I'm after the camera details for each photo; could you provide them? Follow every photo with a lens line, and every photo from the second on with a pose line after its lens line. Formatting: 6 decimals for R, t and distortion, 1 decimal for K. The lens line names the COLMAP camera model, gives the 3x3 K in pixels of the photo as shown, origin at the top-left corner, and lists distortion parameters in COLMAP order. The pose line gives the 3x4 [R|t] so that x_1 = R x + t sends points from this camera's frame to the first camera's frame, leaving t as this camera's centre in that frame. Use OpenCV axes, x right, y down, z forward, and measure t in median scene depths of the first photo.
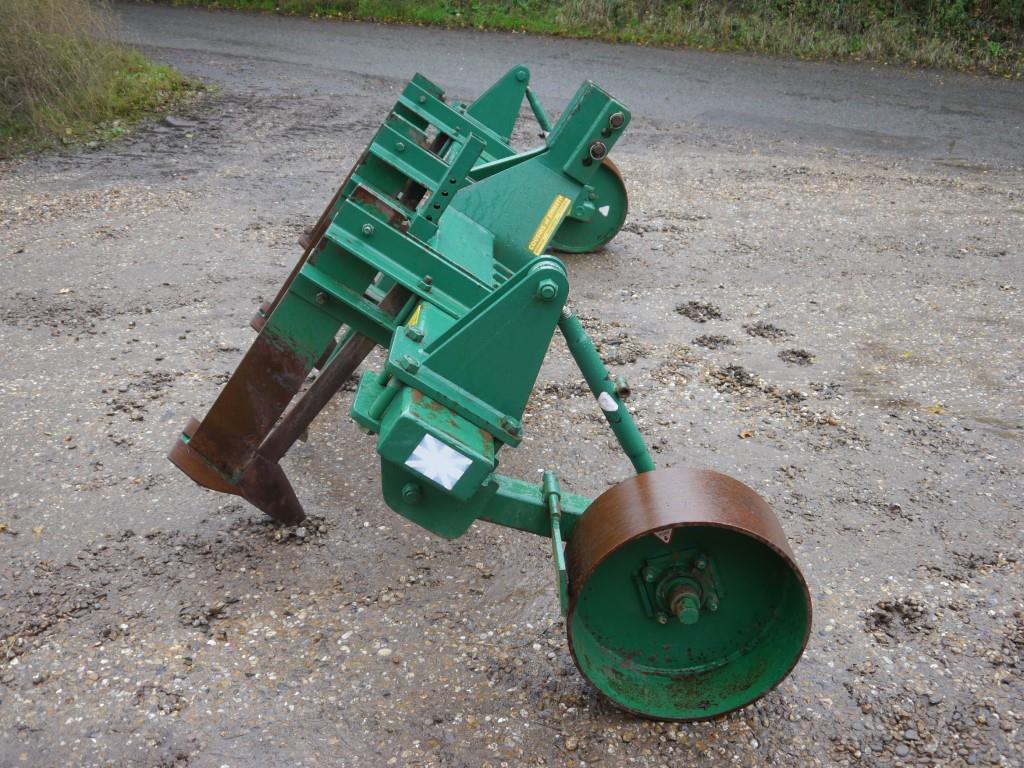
lens RADIAL K [[1080.8, 0, 513.1], [0, 1080.8, 384.2], [0, 0, 1]] dist [-0.015216, 0.000000]
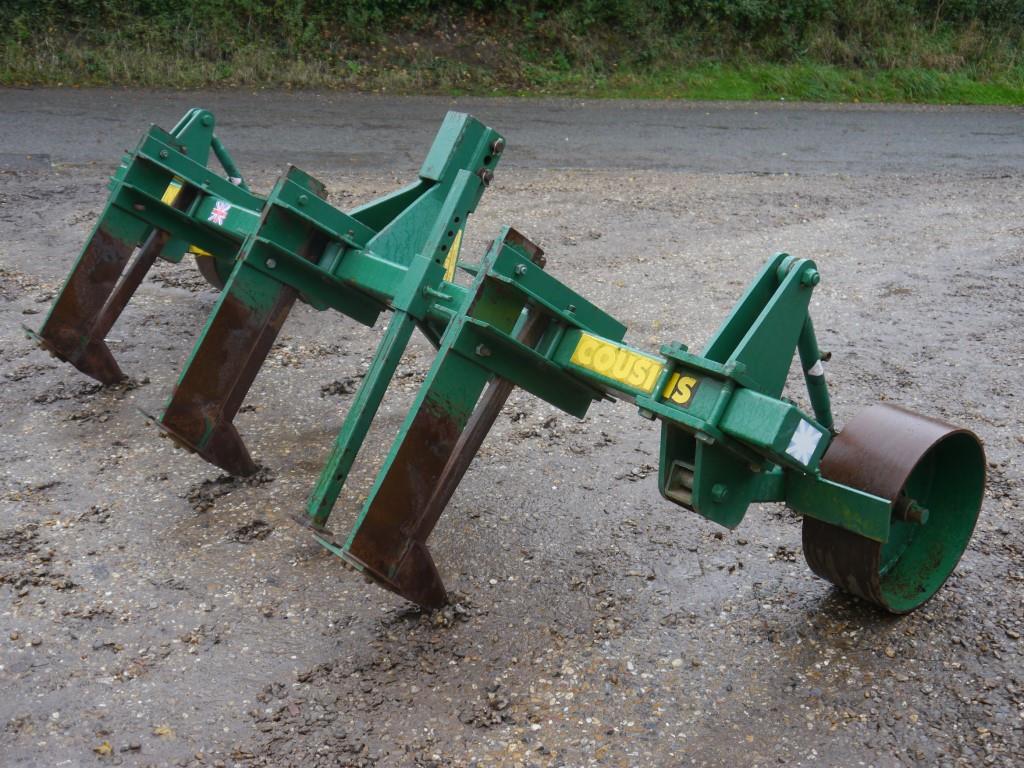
lens RADIAL K [[1150.4, 0, 510.9], [0, 1150.4, 386.3], [0, 0, 1]] dist [0.003821, 0.000000]
pose [[0.750241, -0.227072, 0.620949, -0.216695], [0.250554, 0.966768, 0.050809, -0.025605], [-0.611851, 0.117462, 0.782203, 0.052701]]
